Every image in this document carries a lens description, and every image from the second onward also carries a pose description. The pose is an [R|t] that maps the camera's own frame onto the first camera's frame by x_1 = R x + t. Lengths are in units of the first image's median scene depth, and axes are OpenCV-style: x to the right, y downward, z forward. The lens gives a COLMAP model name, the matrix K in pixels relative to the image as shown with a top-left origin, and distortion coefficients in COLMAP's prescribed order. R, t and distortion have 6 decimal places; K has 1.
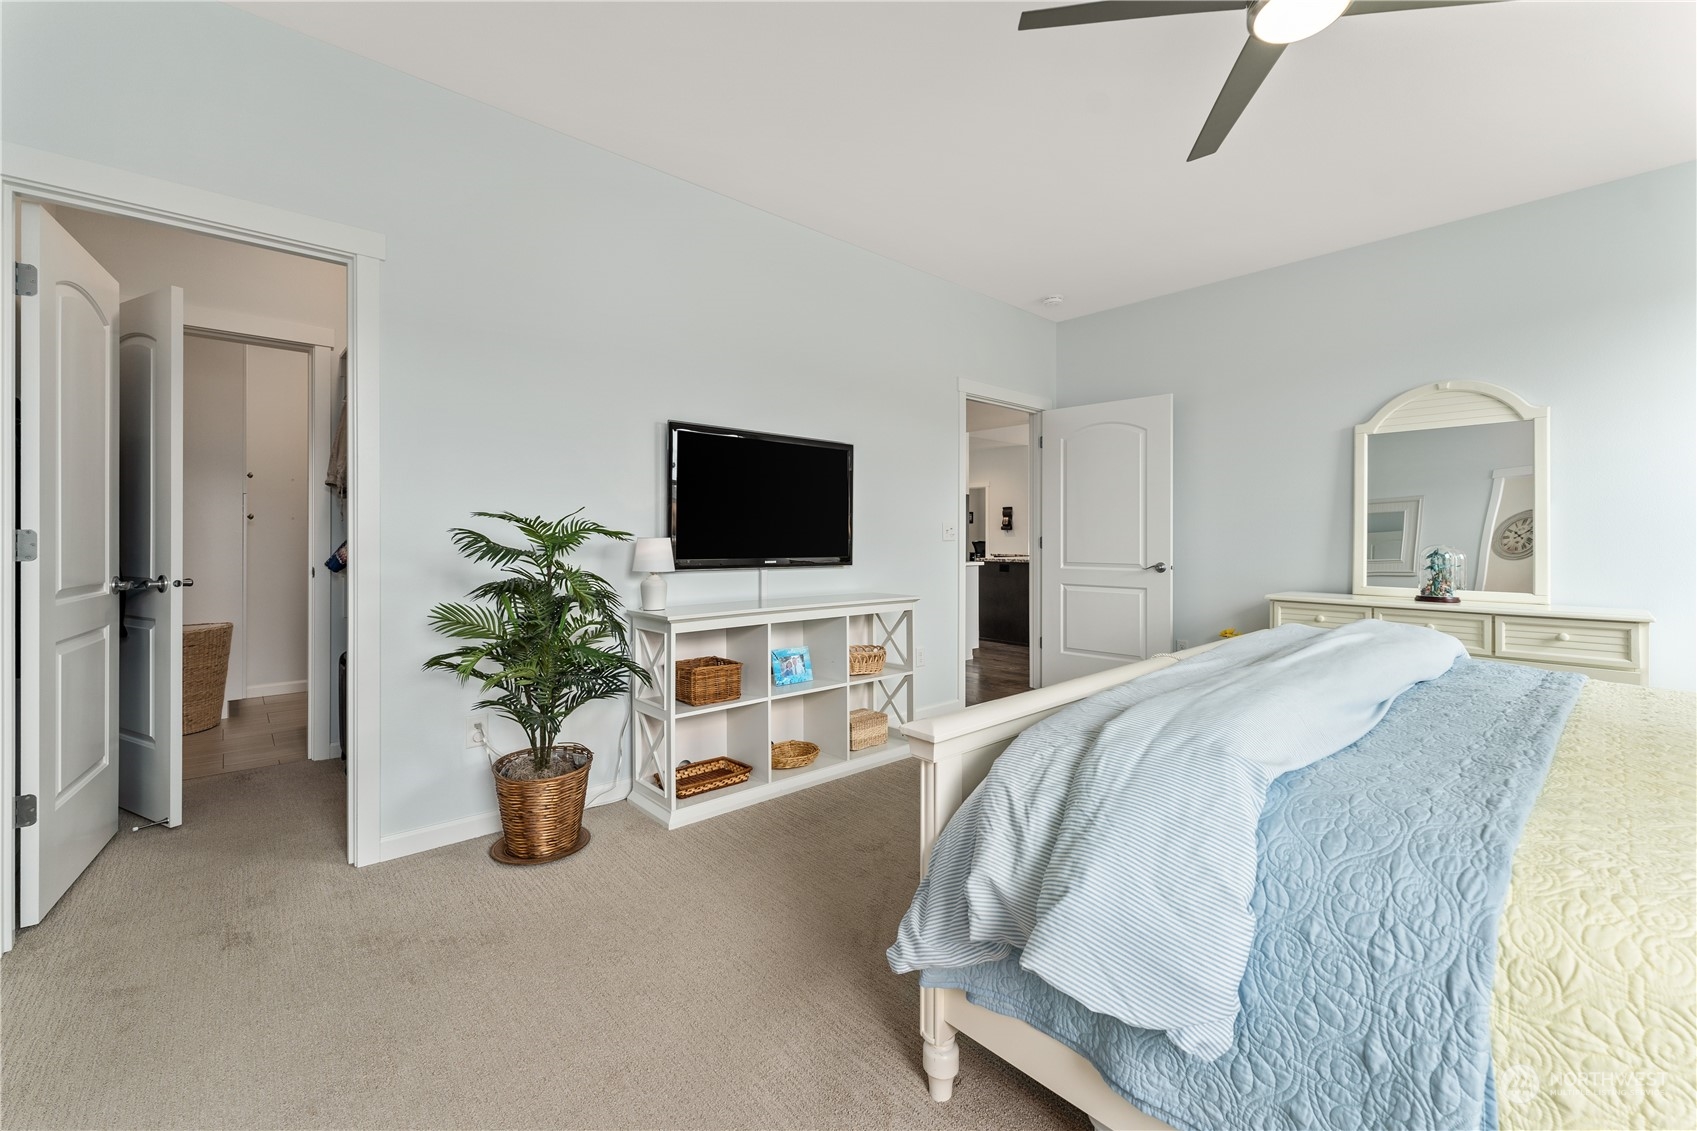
lens RADIAL K [[689.4, 0, 849.9], [0, 689.4, 546.7], [0, 0, 1]] dist [0.000716, 0.000047]
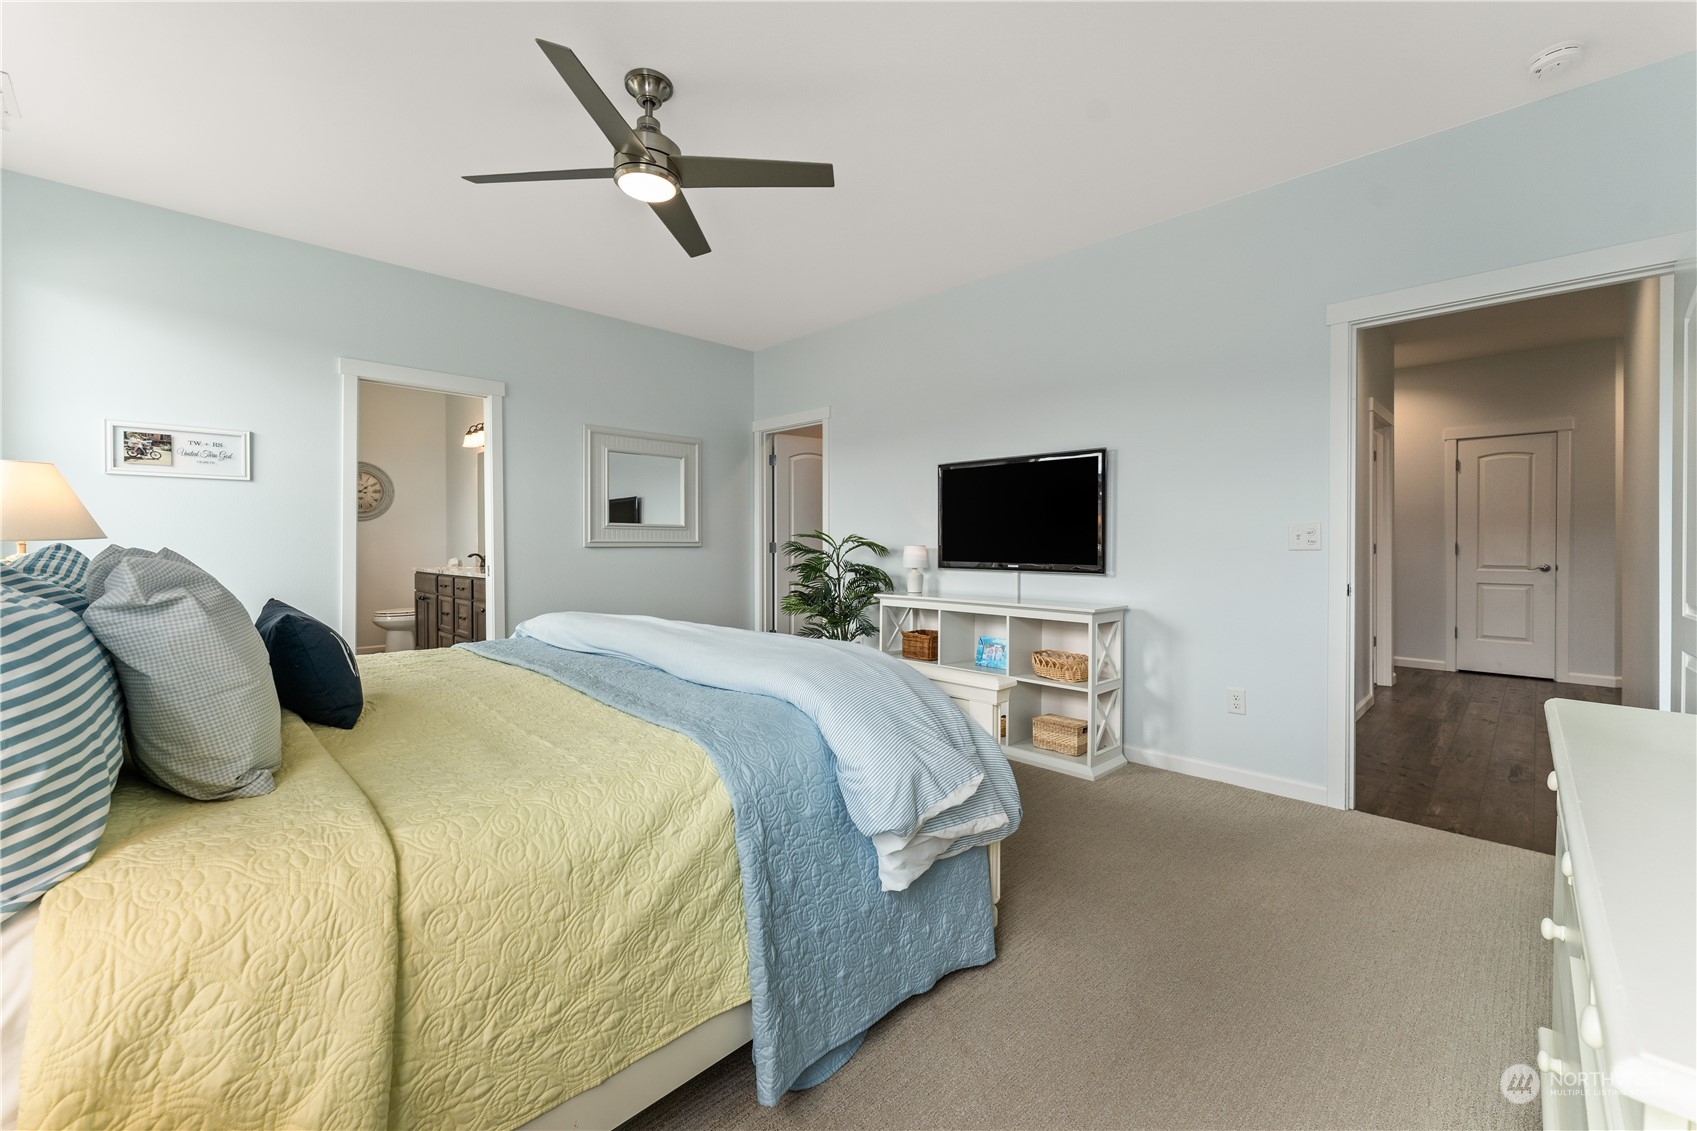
lens RADIAL K [[689.4, 0, 849.9], [0, 689.4, 546.7], [0, 0, 1]] dist [0.000716, 0.000047]
pose [[0.054327, 0.003916, -0.998516, 1.039112], [-0.008307, 0.999959, 0.003469, -0.012955], [0.998489, 0.008106, 0.054357, 0.650461]]
